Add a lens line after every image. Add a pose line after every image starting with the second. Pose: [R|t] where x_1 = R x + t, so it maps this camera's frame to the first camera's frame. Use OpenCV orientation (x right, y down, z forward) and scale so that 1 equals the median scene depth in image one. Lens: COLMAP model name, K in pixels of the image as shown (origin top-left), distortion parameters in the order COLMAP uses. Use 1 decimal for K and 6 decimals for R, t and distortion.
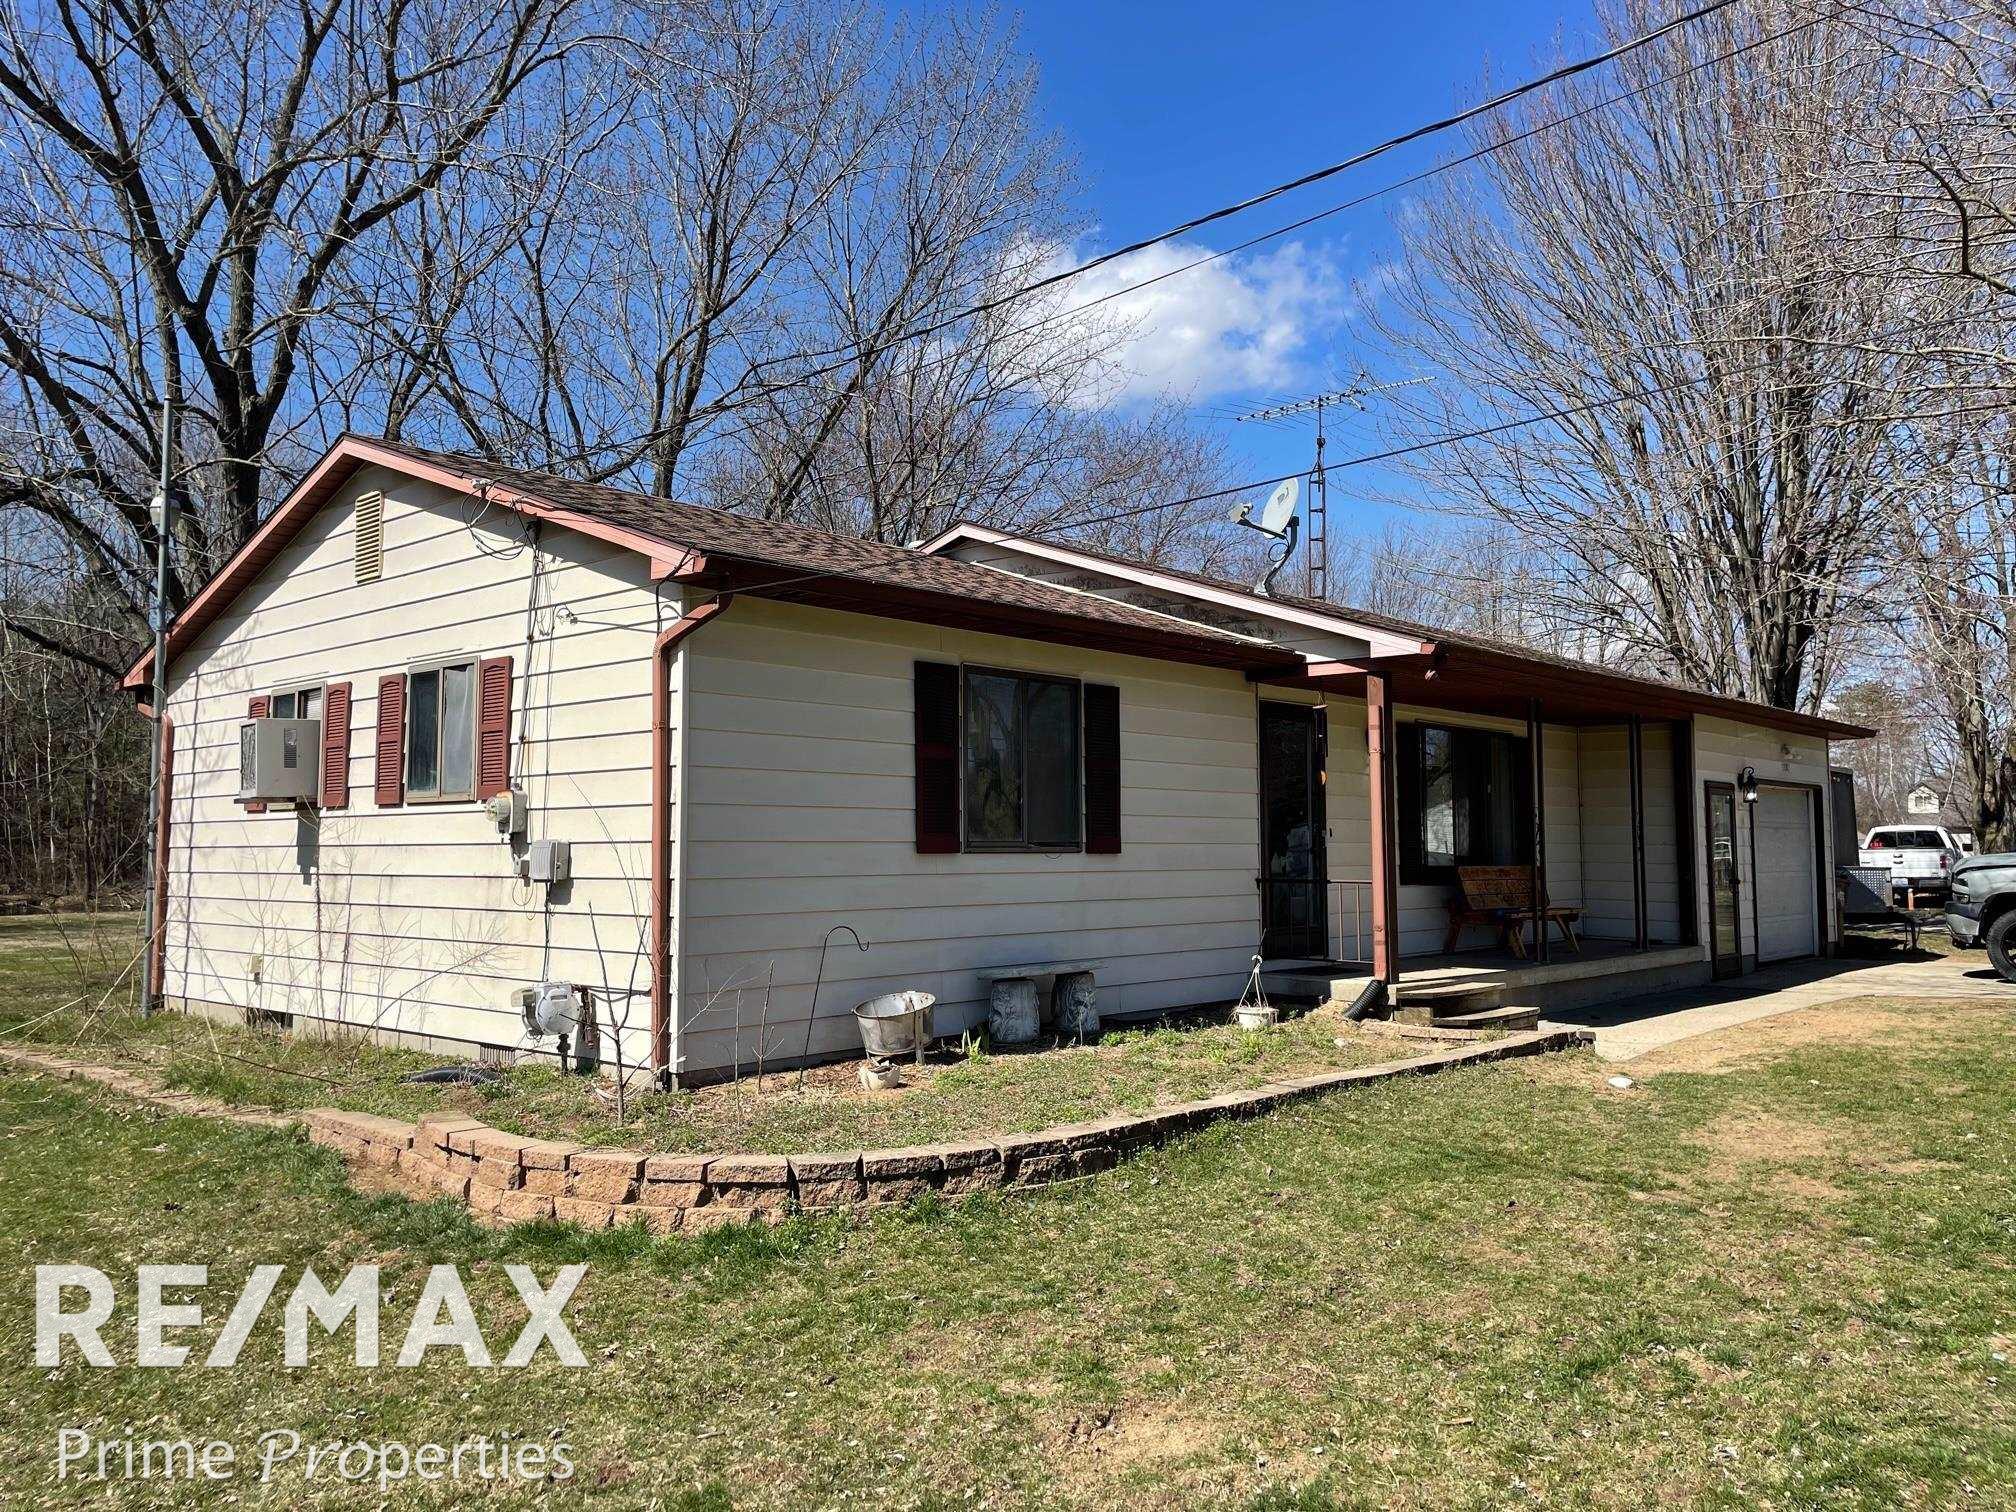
lens RADIAL K [[1510.3, 0, 999.7], [0, 1510.3, 751.4], [0, 0, 1]] dist [0.061607, -0.000928]
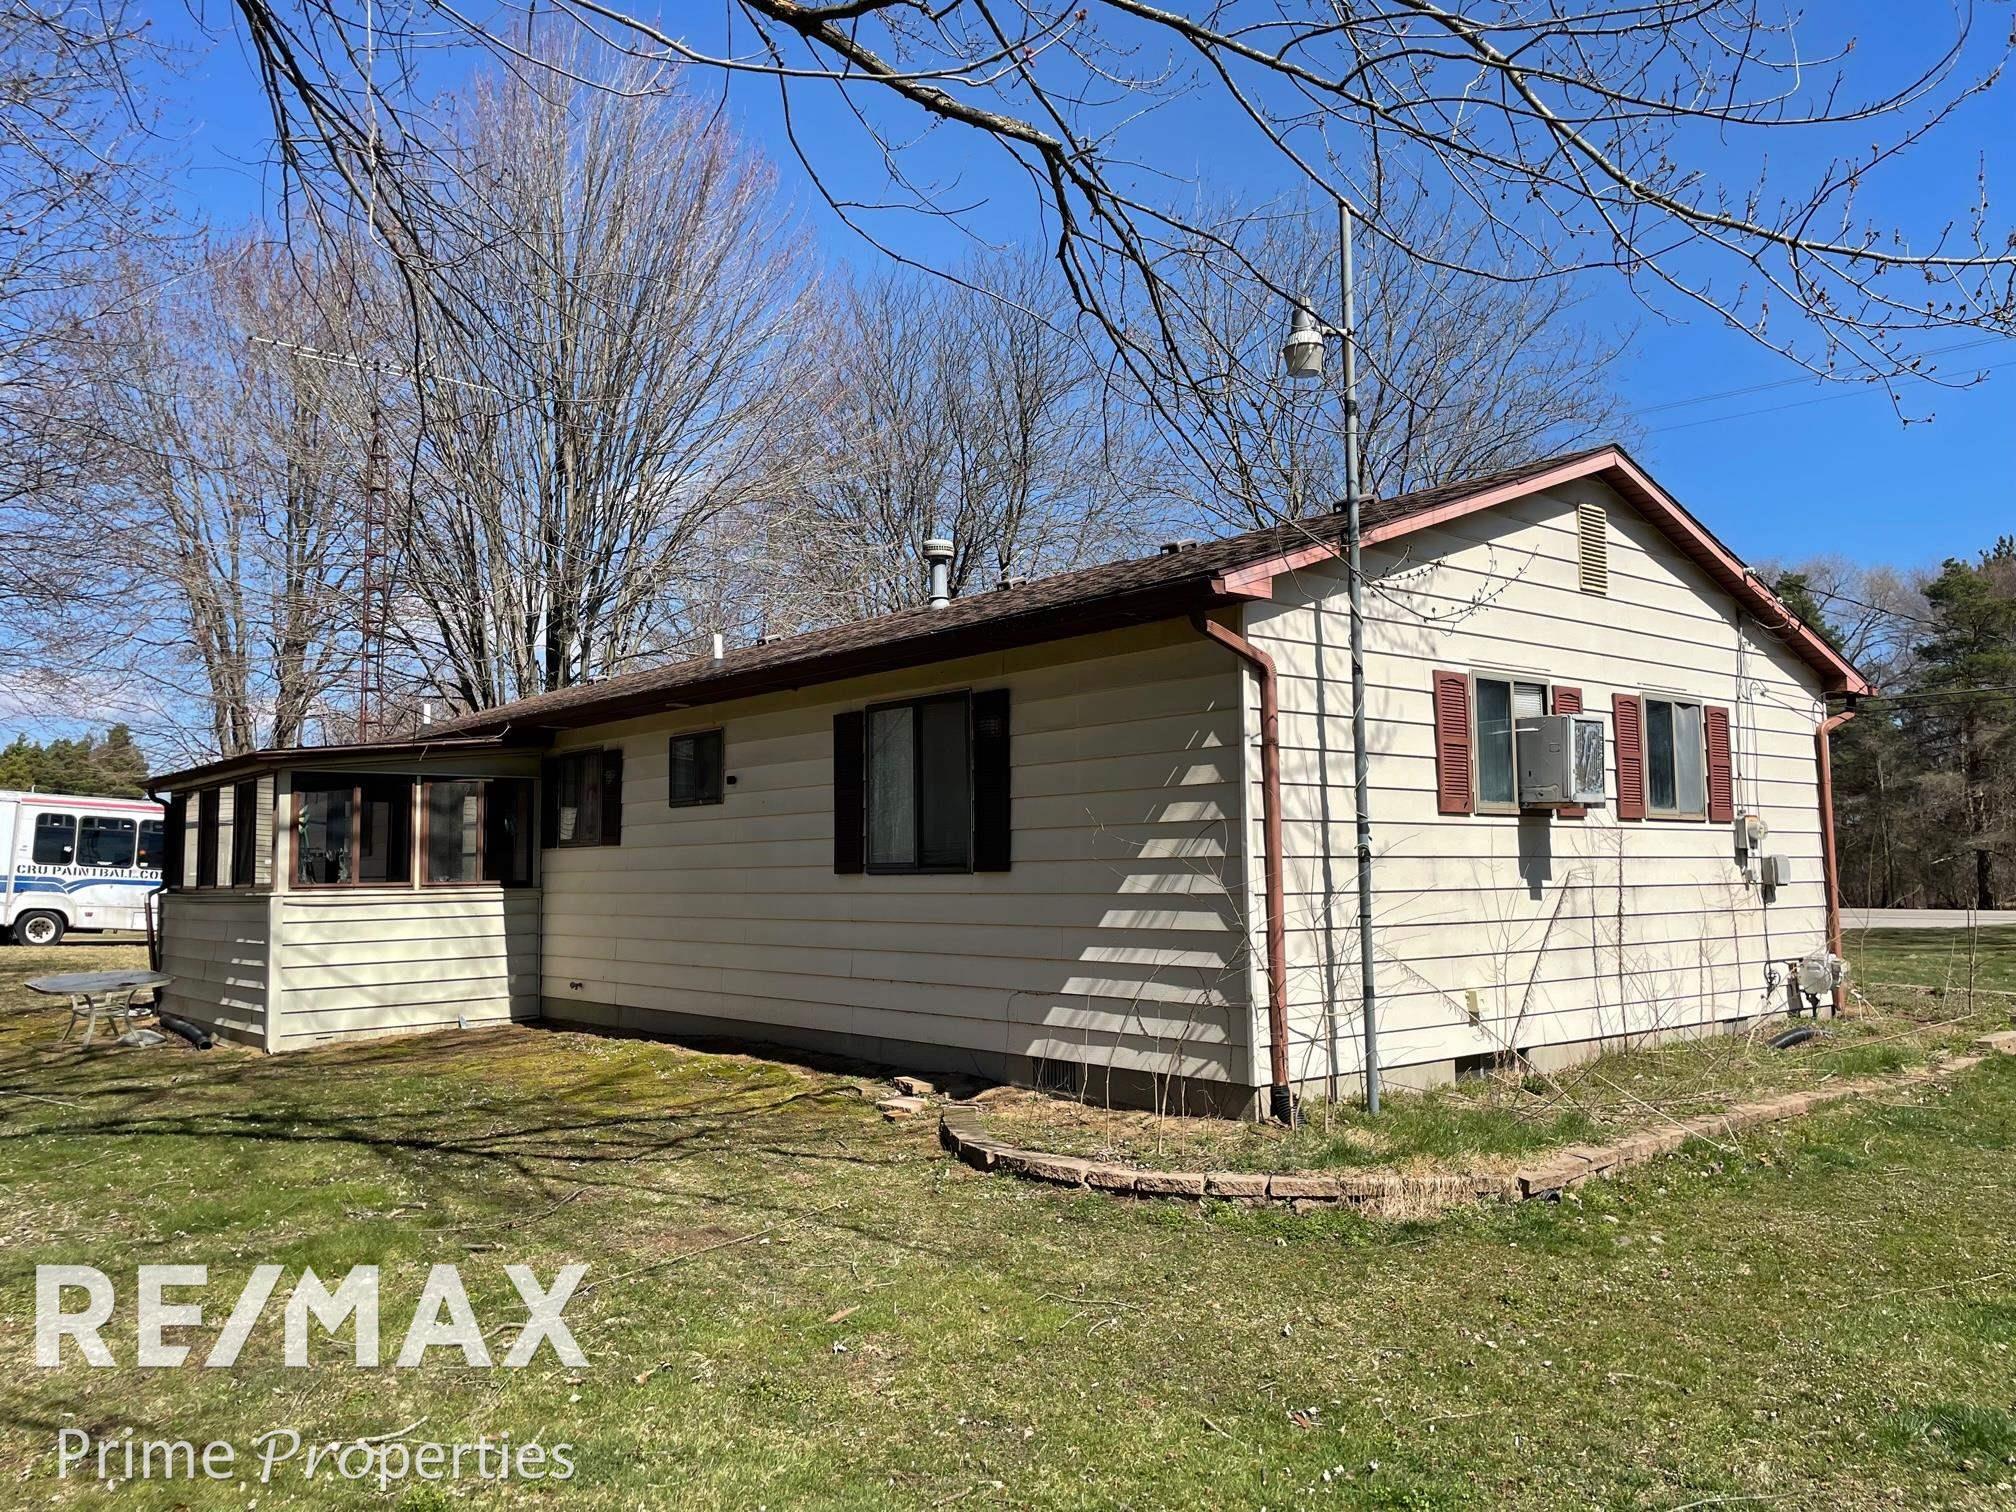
lens RADIAL K [[1510.3, 0, 1014.0], [0, 1510.3, 762.6], [0, 0, 1]] dist [0.061607, -0.000928]
pose [[0.124446, 0.072830, 0.989550, -1.630298], [-0.054635, 0.996292, -0.066456, 0.097783], [-0.990721, -0.045794, 0.127964, 1.404847]]
